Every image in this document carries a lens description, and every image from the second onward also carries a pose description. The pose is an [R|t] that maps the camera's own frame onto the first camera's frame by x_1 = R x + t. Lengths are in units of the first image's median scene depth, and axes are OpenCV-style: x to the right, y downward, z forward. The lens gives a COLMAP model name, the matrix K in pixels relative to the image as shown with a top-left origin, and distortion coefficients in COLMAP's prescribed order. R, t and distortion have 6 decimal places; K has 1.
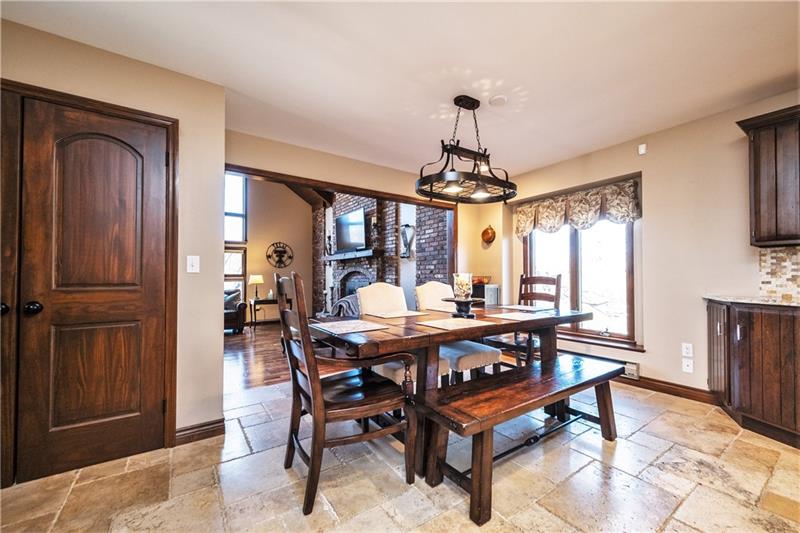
lens RADIAL K [[313.3, 0, 399.0], [0, 313.3, 269.6], [0, 0, 1]] dist [-0.000520, -0.000021]
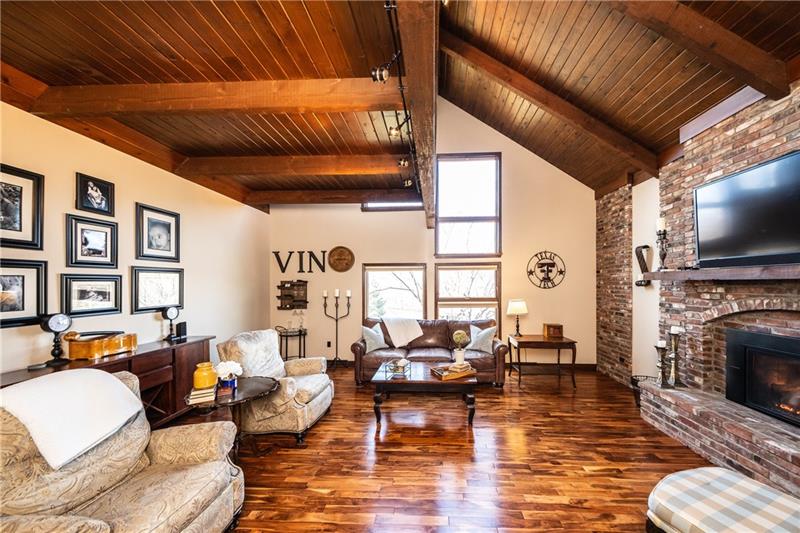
lens RADIAL K [[272.6, 0, 424.4], [0, 272.6, 281.9], [0, 0, 1]] dist [0.000780, 0.000055]
pose [[0.799351, -0.007843, -0.600814, -0.242114], [0.020836, 0.999675, 0.014671, -0.034822], [0.600503, -0.024246, 0.799254, 0.375957]]
